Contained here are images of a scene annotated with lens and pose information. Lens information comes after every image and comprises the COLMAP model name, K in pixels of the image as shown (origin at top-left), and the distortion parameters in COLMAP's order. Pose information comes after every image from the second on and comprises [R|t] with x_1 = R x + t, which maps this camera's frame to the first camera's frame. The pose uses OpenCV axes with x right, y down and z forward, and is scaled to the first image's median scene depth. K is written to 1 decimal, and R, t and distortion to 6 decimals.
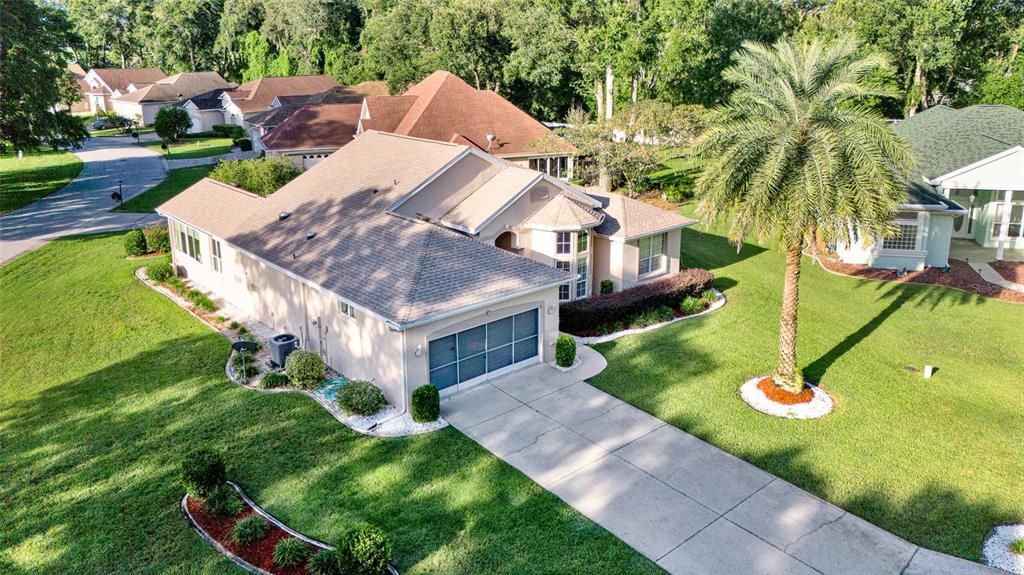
lens RADIAL K [[767.3, 0, 511.3], [0, 767.3, 279.7], [0, 0, 1]] dist [0.073132, -0.019197]
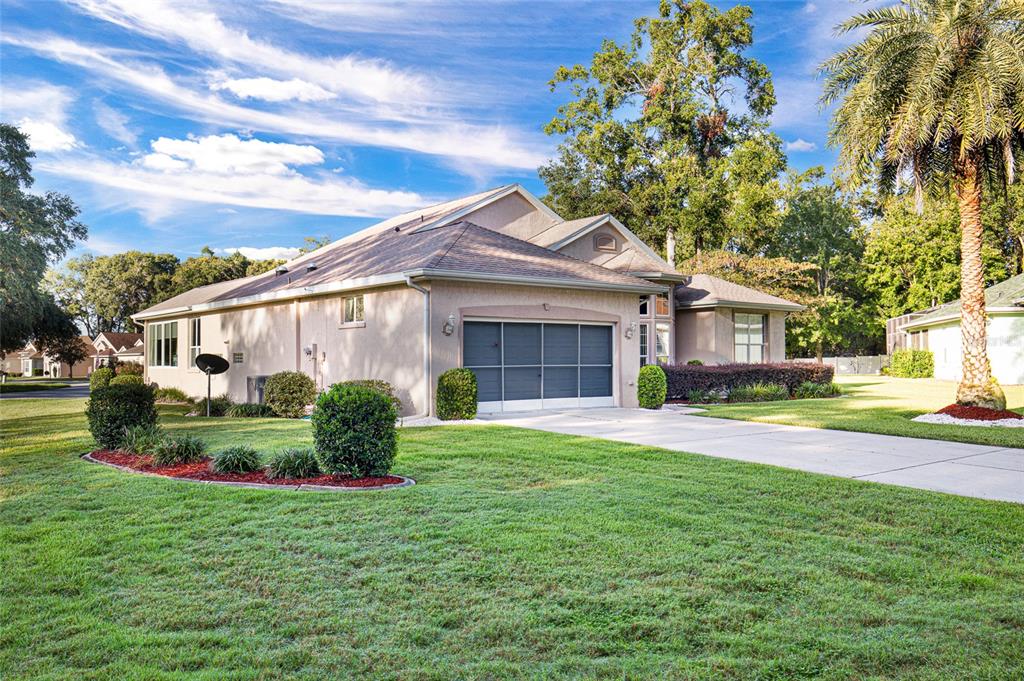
lens RADIAL K [[872.2, 0, 506.1], [0, 872.2, 342.0], [0, 0, 1]] dist [0.015049, 0.002661]
pose [[0.998970, 0.003283, -0.045256, -0.027154], [-0.015708, 0.960733, -0.277030, 0.275007], [0.042569, 0.277456, 0.959795, 0.198648]]
